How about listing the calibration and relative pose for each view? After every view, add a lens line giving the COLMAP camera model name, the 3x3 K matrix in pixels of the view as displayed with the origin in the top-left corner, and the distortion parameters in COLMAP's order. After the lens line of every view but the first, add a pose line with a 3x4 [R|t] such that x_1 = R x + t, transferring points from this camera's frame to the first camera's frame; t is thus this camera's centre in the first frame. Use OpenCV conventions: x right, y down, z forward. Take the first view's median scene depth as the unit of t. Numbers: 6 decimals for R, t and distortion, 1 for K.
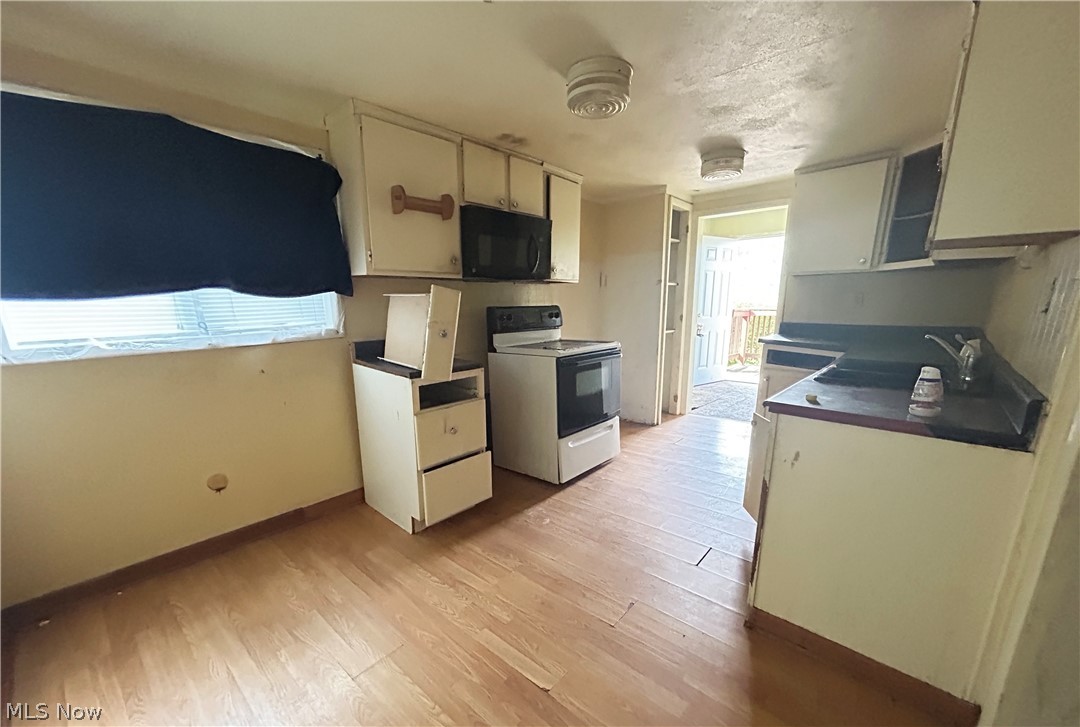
lens RADIAL K [[438.7, 0, 536.9], [0, 438.7, 363.3], [0, 0, 1]] dist [0.003148, 0.000624]
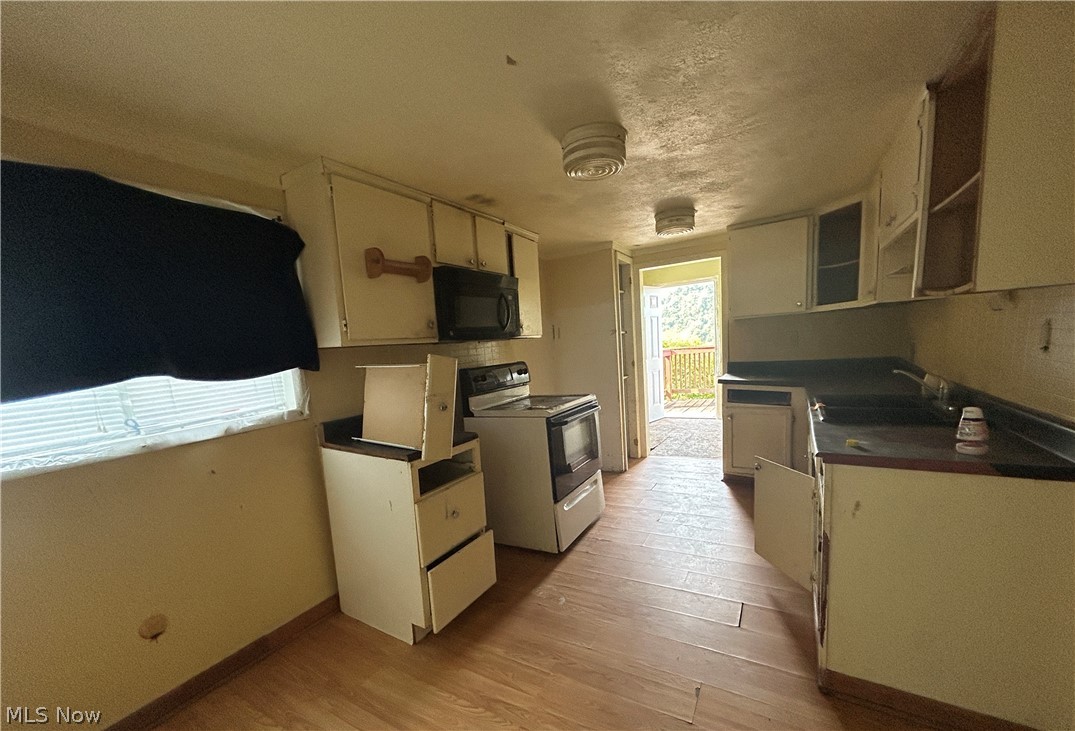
lens RADIAL K [[431.4, 0, 539.3], [0, 431.4, 366.6], [0, 0, 1]] dist [0.004230, 0.000303]
pose [[0.978992, -0.071864, 0.190817, -0.160972], [0.090709, 0.991625, -0.091930, -0.043995], [-0.182613, 0.107307, 0.977311, 0.079880]]
